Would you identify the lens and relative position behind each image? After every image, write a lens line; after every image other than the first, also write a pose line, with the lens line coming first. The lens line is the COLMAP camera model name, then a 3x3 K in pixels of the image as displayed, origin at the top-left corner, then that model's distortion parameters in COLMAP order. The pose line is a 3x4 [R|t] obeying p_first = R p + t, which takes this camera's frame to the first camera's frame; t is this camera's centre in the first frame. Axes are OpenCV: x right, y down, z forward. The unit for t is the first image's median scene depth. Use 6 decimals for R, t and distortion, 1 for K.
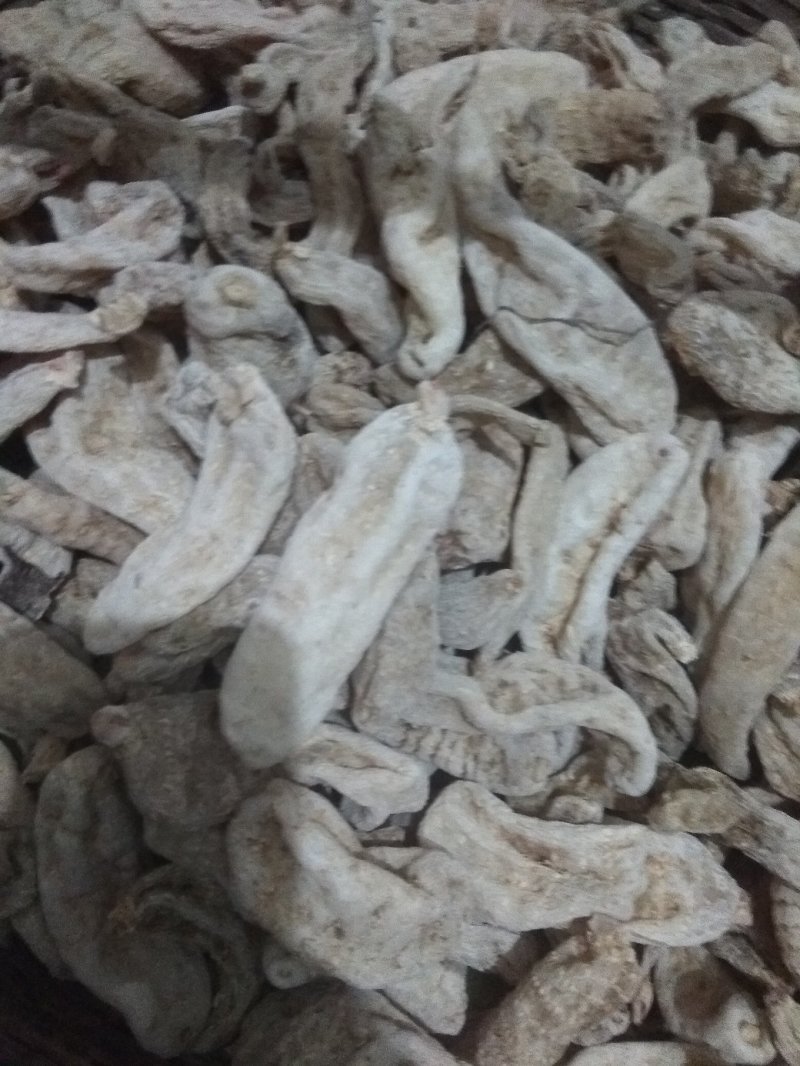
lens RADIAL K [[850.2, 0, 399.0], [0, 850.2, 514.8], [0, 0, 1]] dist [0.094654, -0.256252]
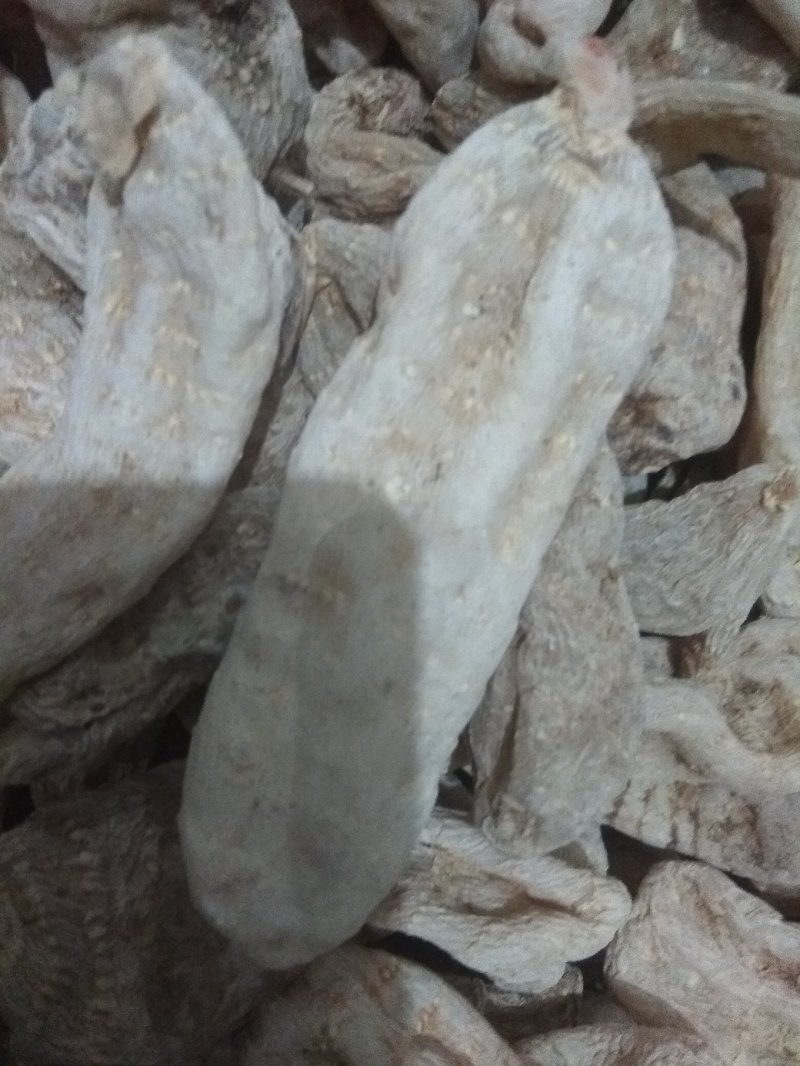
lens RADIAL K [[850.2, 0, 399.0], [0, 850.2, 514.8], [0, 0, 1]] dist [0.094654, -0.256252]
pose [[0.993469, -0.100548, -0.053940, -0.051880], [0.106500, 0.986791, 0.122068, 0.012325], [0.040954, -0.127015, 0.991055, 0.533900]]
